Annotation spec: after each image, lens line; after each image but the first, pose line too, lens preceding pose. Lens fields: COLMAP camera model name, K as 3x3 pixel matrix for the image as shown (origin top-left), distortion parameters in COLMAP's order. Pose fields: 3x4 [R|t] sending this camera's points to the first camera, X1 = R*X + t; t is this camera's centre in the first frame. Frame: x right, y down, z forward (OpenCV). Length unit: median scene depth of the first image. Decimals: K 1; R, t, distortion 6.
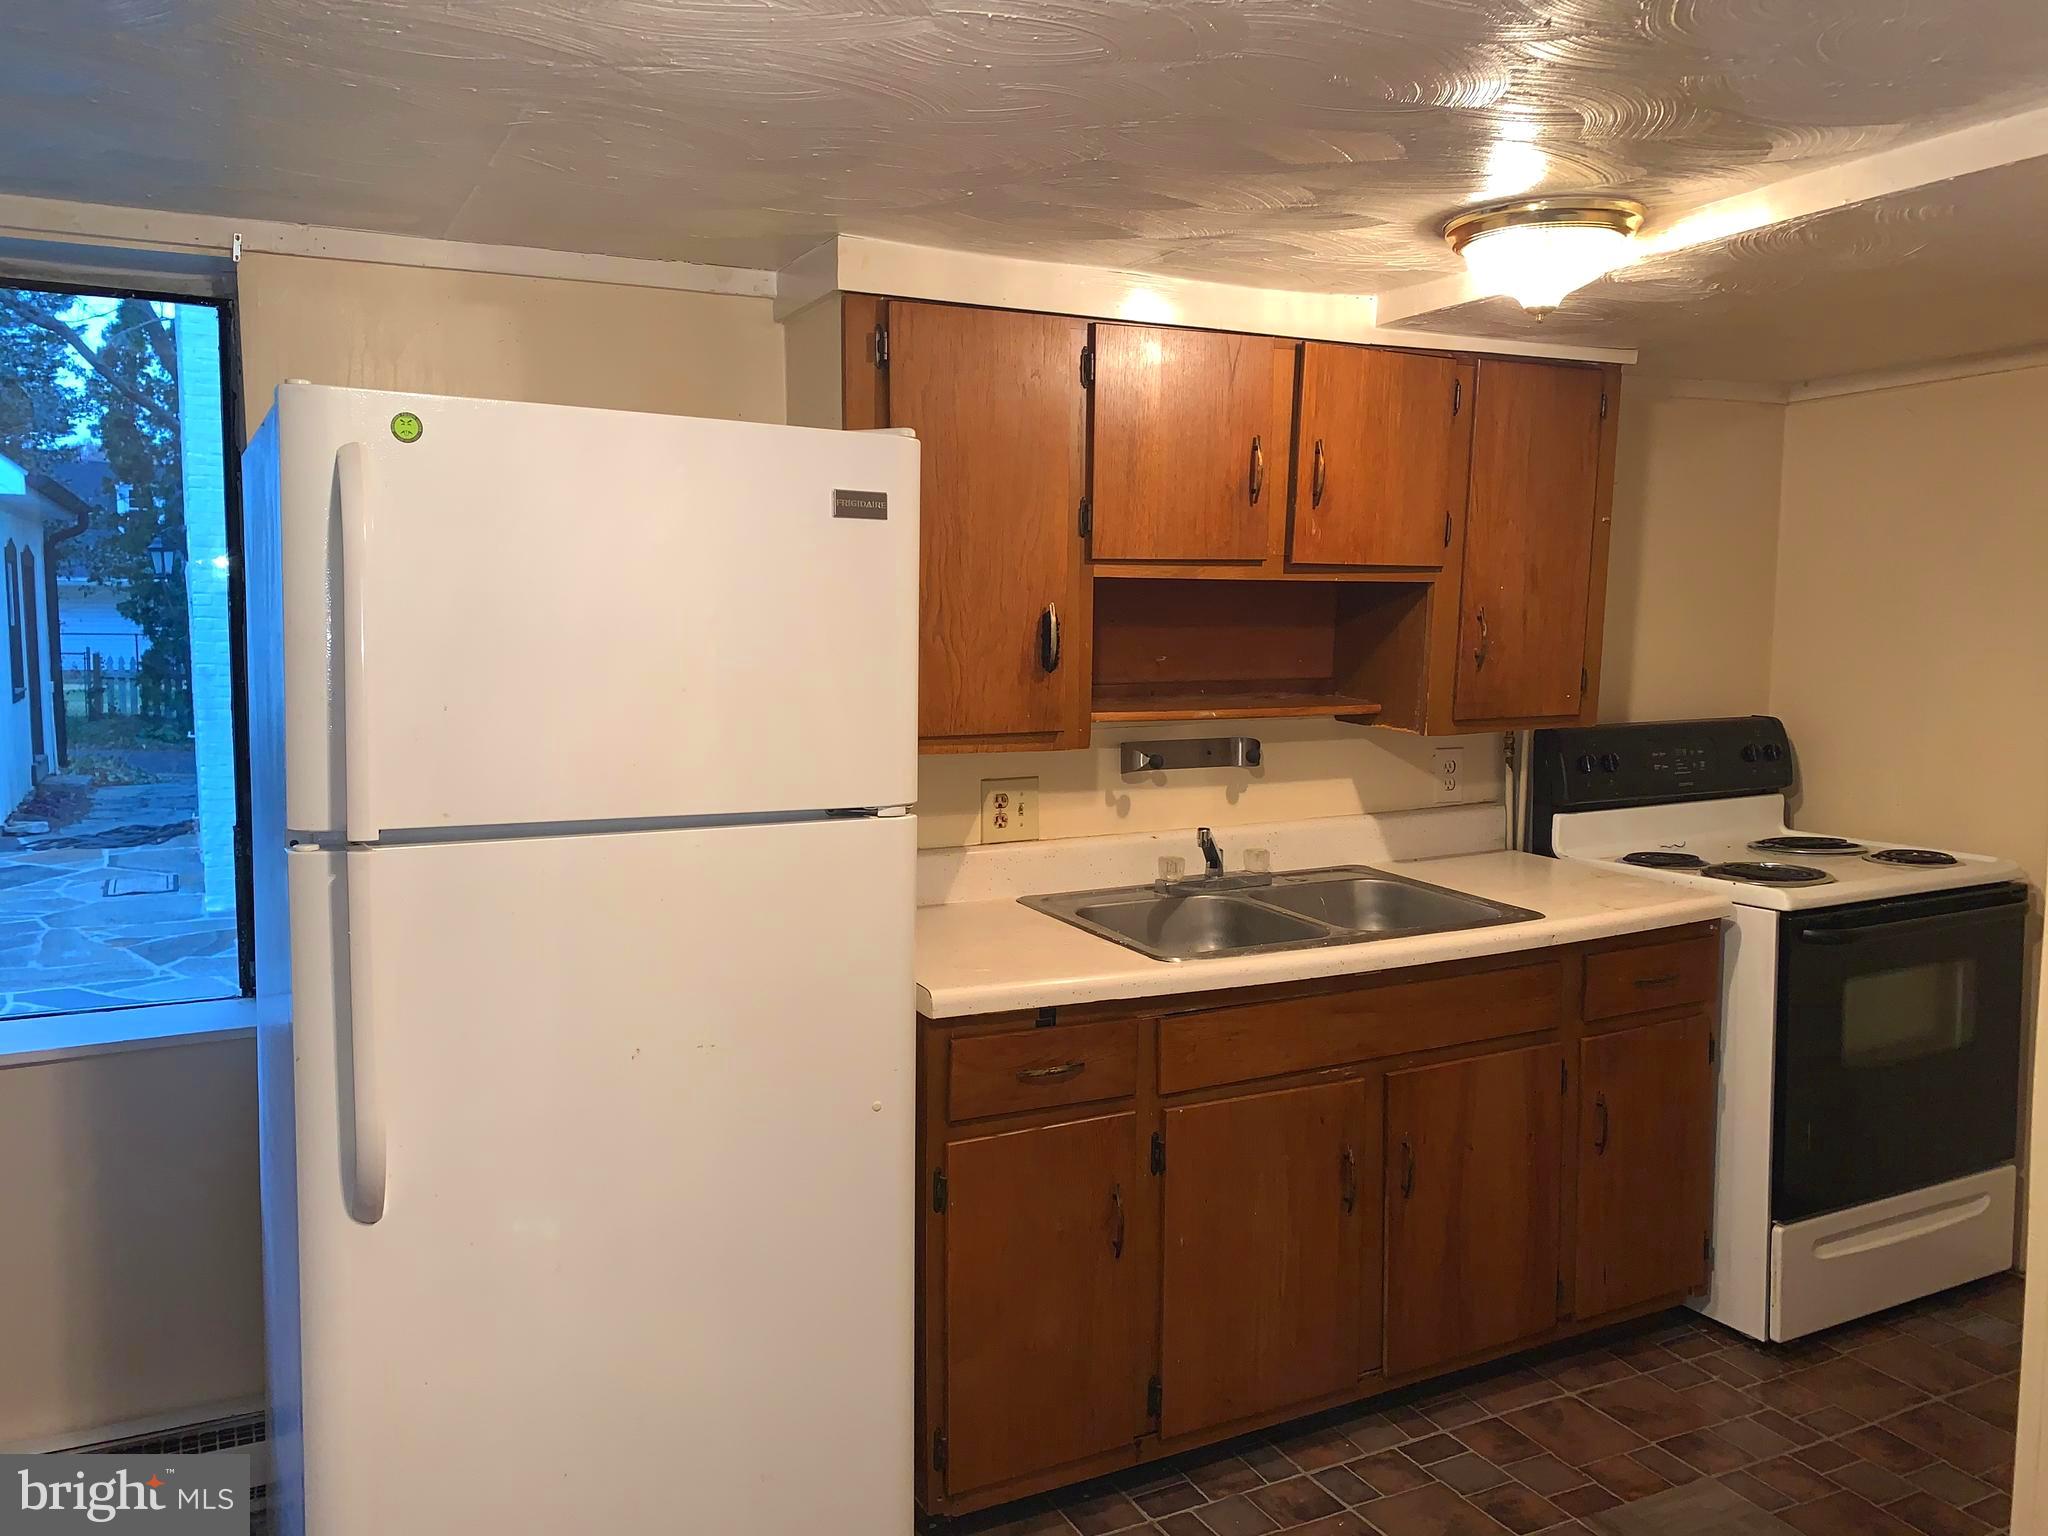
lens RADIAL K [[1546.5, 0, 1020.6], [0, 1546.5, 753.0], [0, 0, 1]] dist [0.030409, -0.024195]
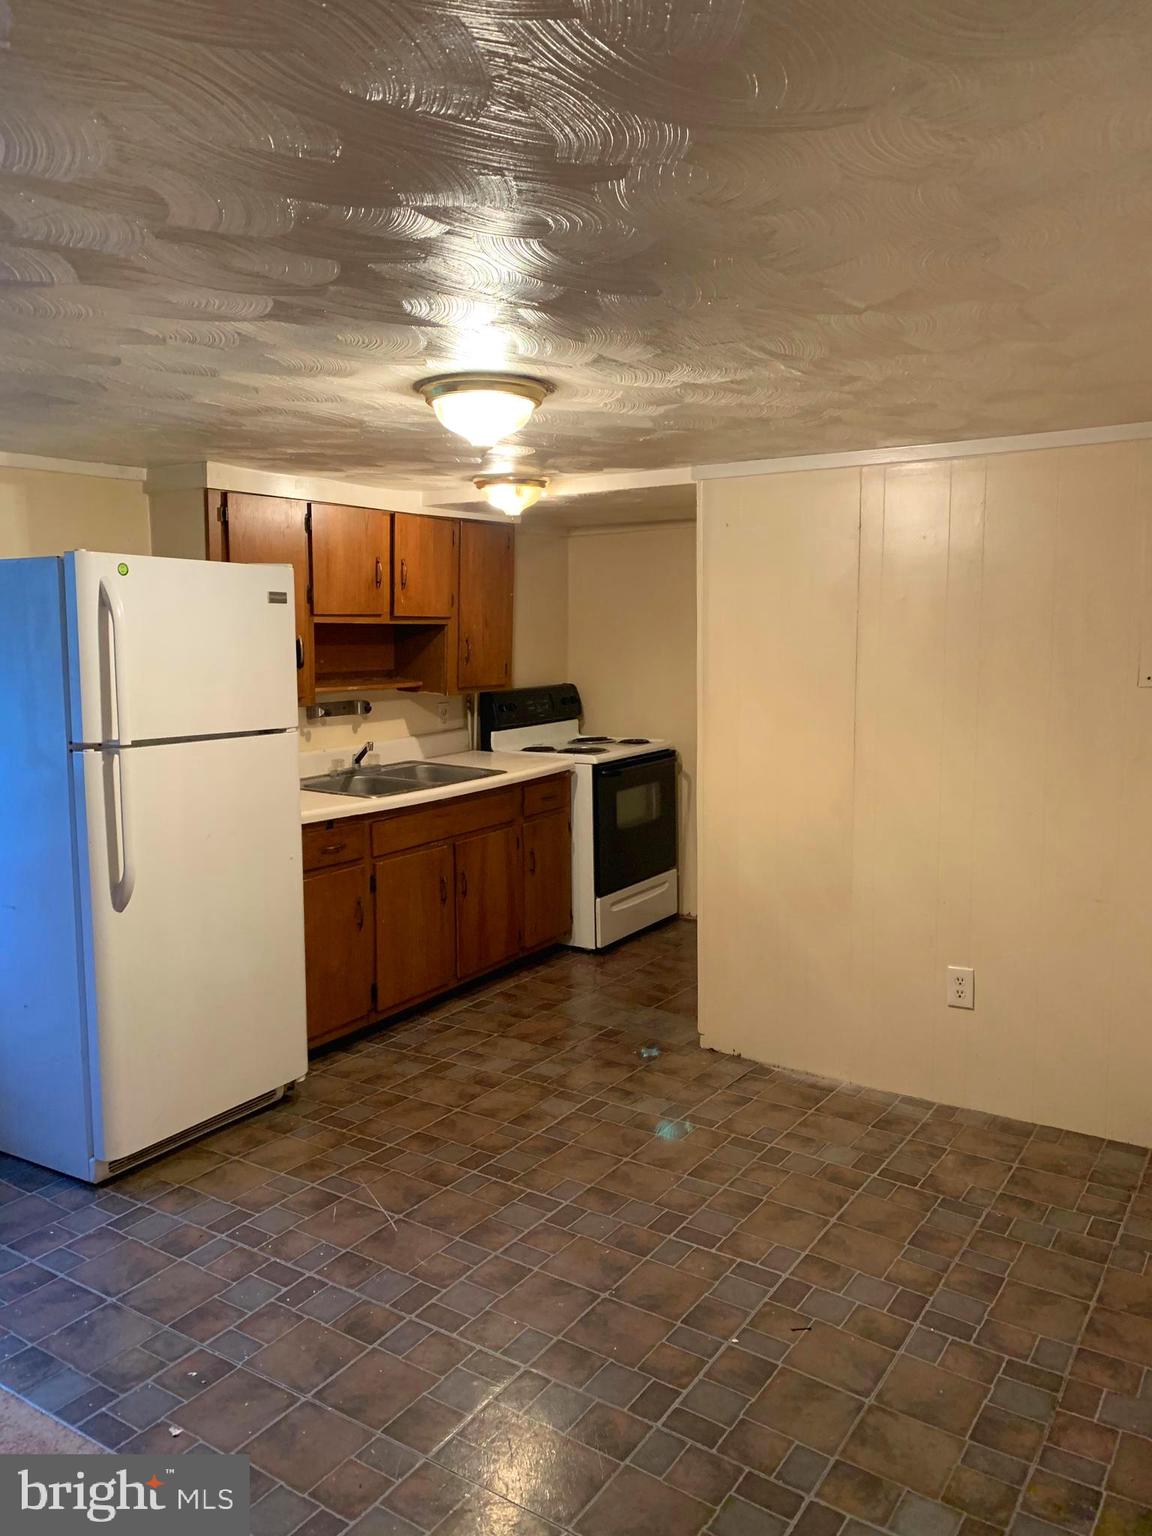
lens RADIAL K [[1159.8, 0, 575.1], [0, 1159.8, 768.2], [0, 0, 1]] dist [0.030409, -0.024195]
pose [[0.864419, -0.067662, 0.498198, -0.408343], [0.051776, 0.997615, 0.045654, 0.026382], [-0.500099, -0.013669, 0.865861, -0.503186]]
